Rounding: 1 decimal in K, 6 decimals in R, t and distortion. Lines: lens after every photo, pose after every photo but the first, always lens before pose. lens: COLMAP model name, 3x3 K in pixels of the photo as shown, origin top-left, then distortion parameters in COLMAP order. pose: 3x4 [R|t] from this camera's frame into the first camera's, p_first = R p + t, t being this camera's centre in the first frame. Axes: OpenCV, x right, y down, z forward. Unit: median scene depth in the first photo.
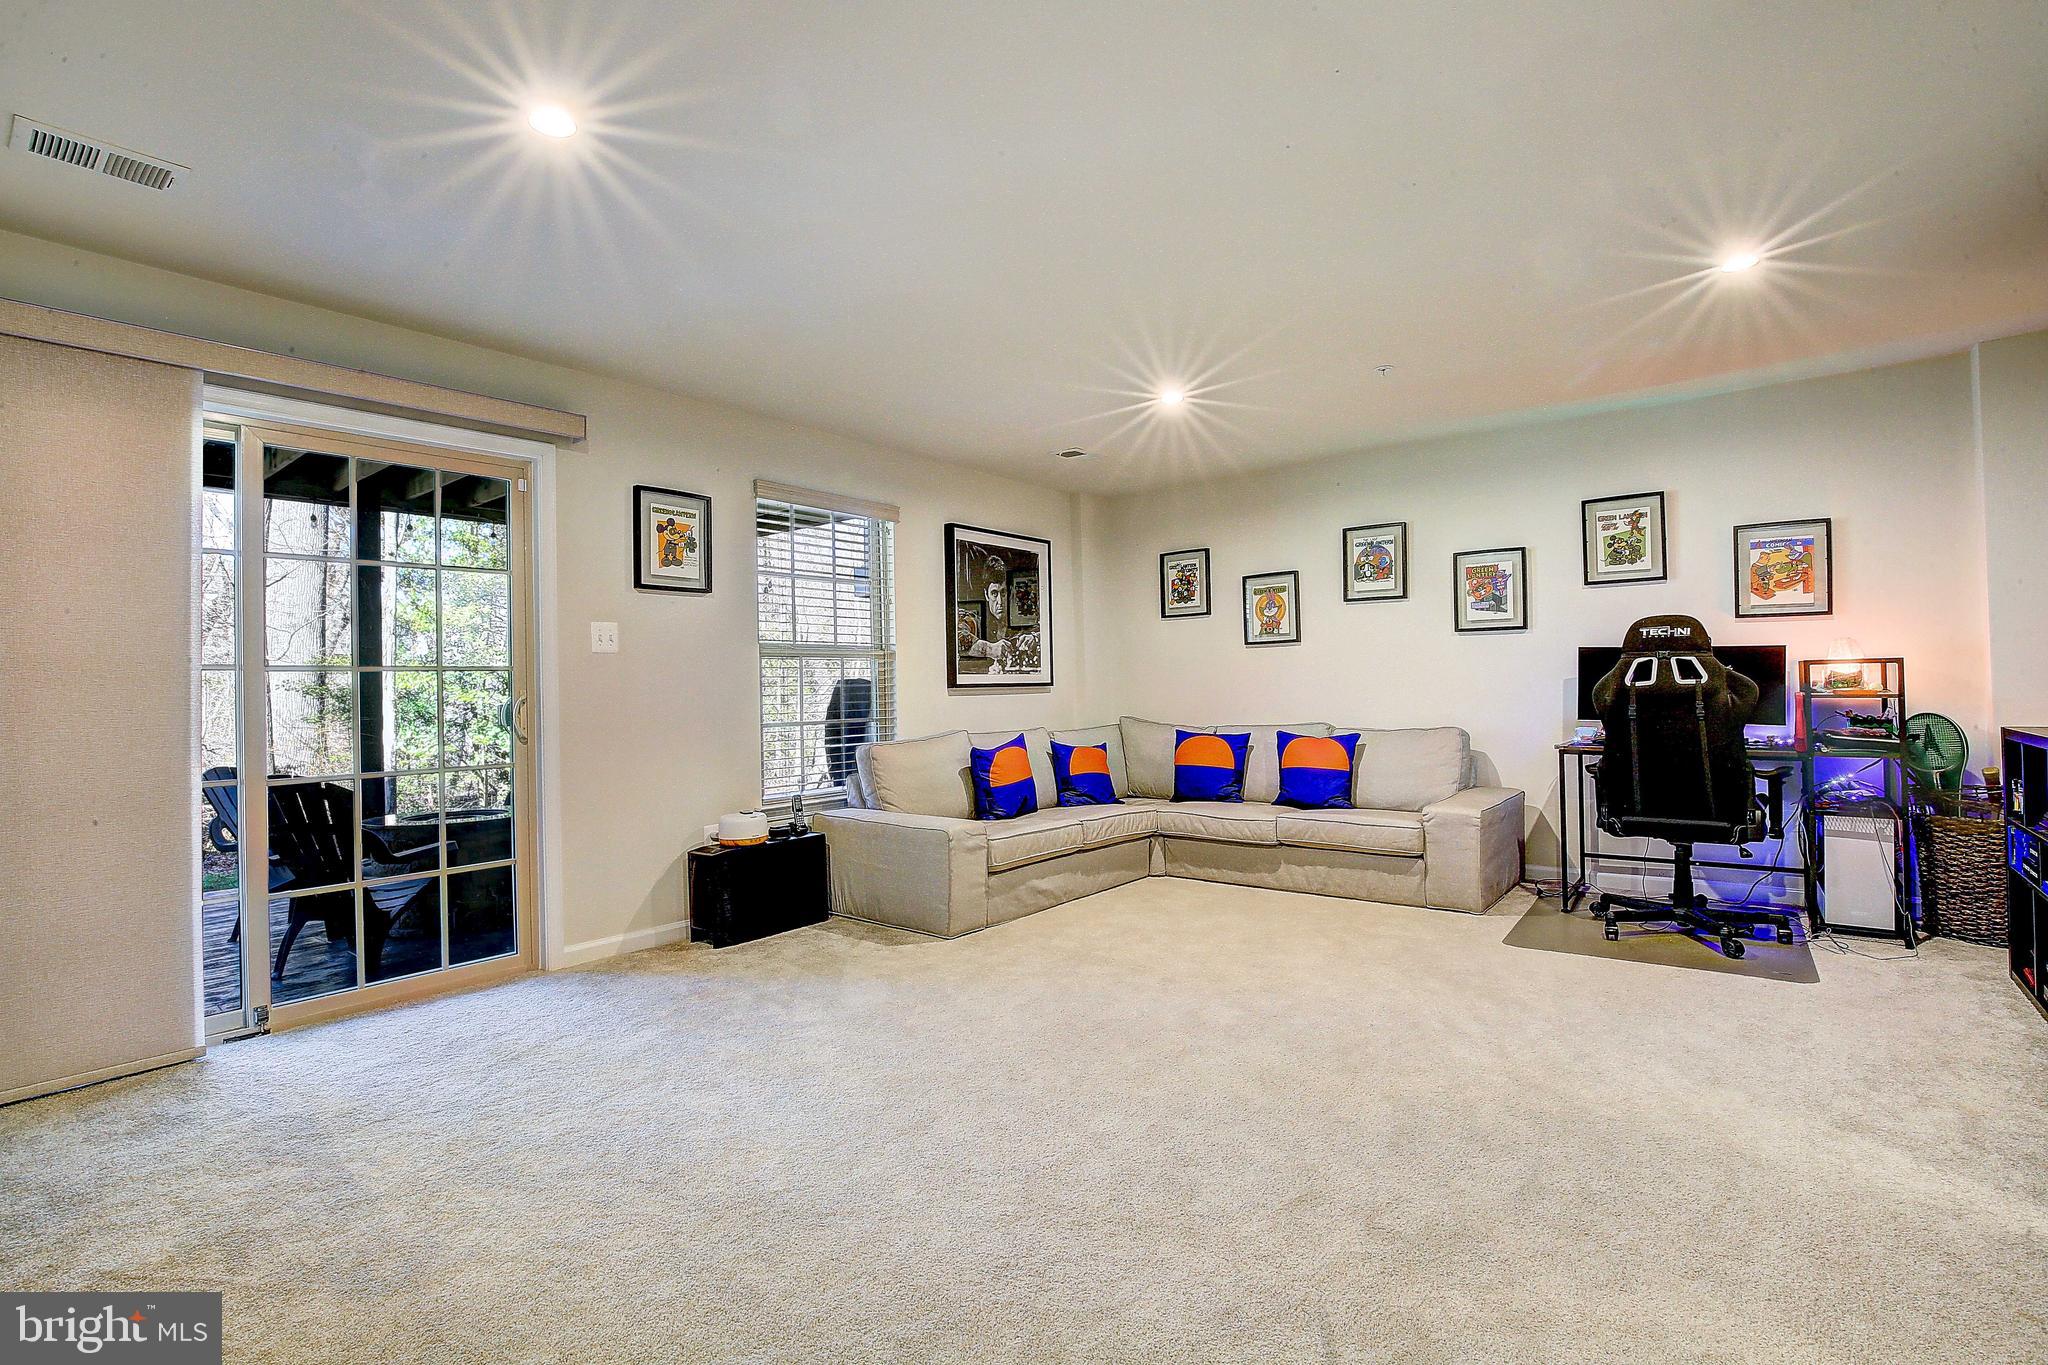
lens RADIAL K [[940.7, 0, 1015.3], [0, 940.7, 672.4], [0, 0, 1]] dist [-0.034830, 0.005720]
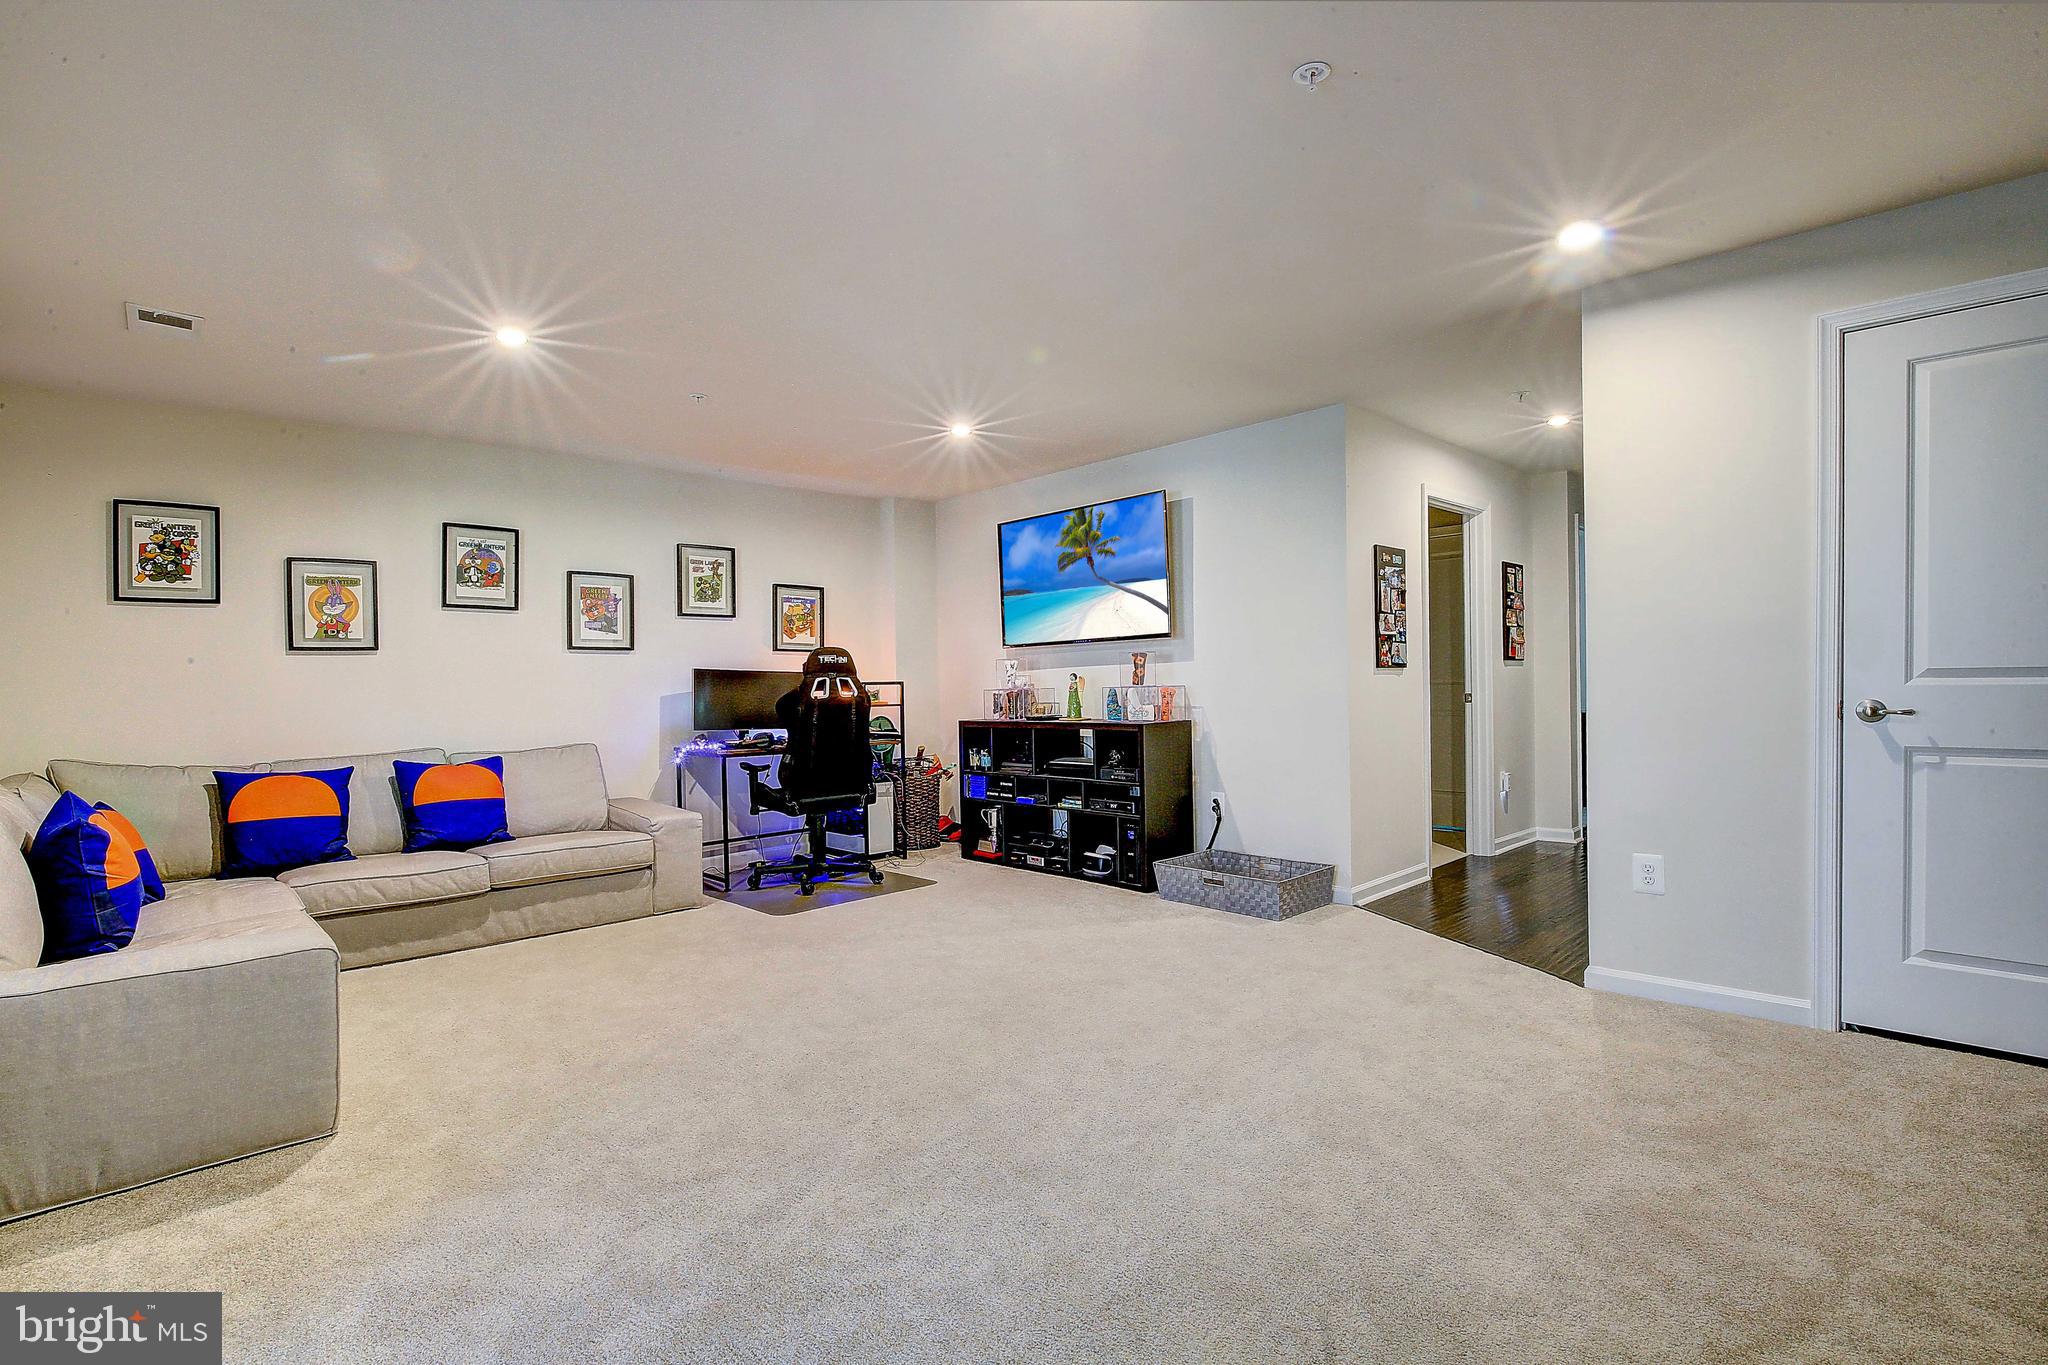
lens RADIAL K [[940.7, 0, 1015.3], [0, 940.7, 672.4], [0, 0, 1]] dist [-0.034830, 0.005720]
pose [[0.134225, 0.031617, 0.990446, -0.442427], [0.003793, 0.999467, -0.032419, 0.015186], [-0.990944, 0.008109, 0.134033, 0.380452]]
